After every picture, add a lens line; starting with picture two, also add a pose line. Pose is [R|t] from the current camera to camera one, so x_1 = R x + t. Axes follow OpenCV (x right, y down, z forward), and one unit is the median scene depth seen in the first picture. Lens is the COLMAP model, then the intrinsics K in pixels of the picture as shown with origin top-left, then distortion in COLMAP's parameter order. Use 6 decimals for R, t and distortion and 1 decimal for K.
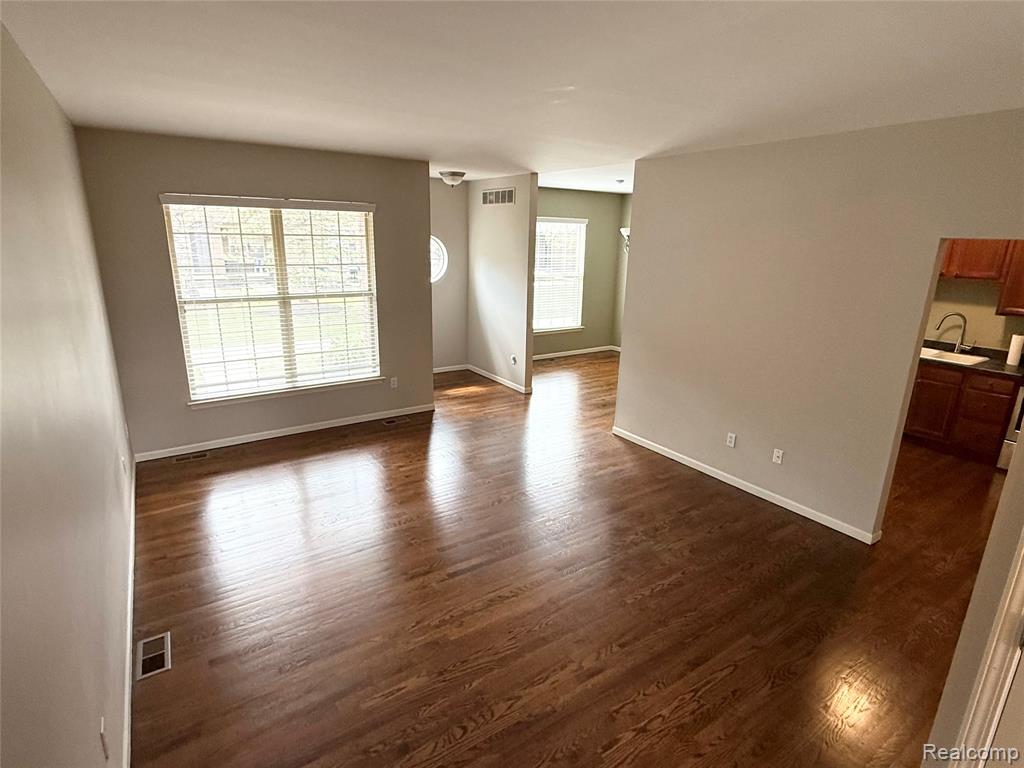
lens RADIAL K [[531.9, 0, 512.0], [0, 531.9, 384.0], [0, 0, 1]] dist [0.004007, 0.000413]
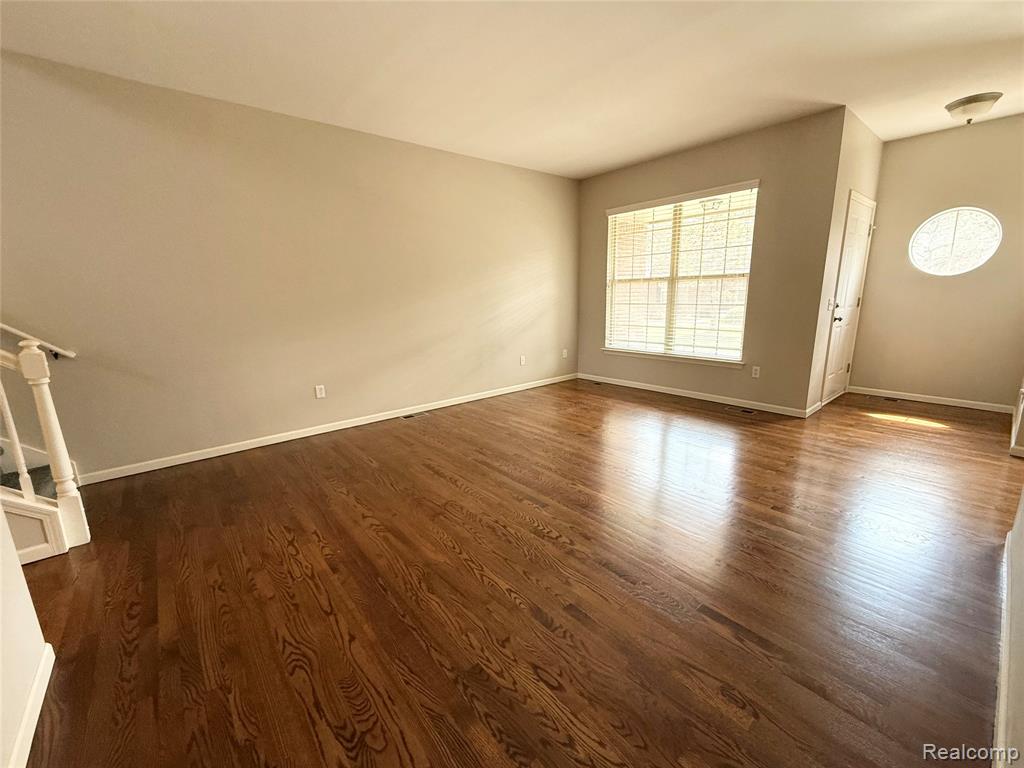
lens RADIAL K [[409.7, 0, 512.0], [0, 409.7, 384.0], [0, 0, 1]] dist [0.012334, -0.000021]
pose [[0.124026, 0.204157, -0.971050, 0.484547], [-0.244876, 0.954636, 0.169429, 0.000849], [0.961589, 0.216773, 0.168392, 0.520245]]
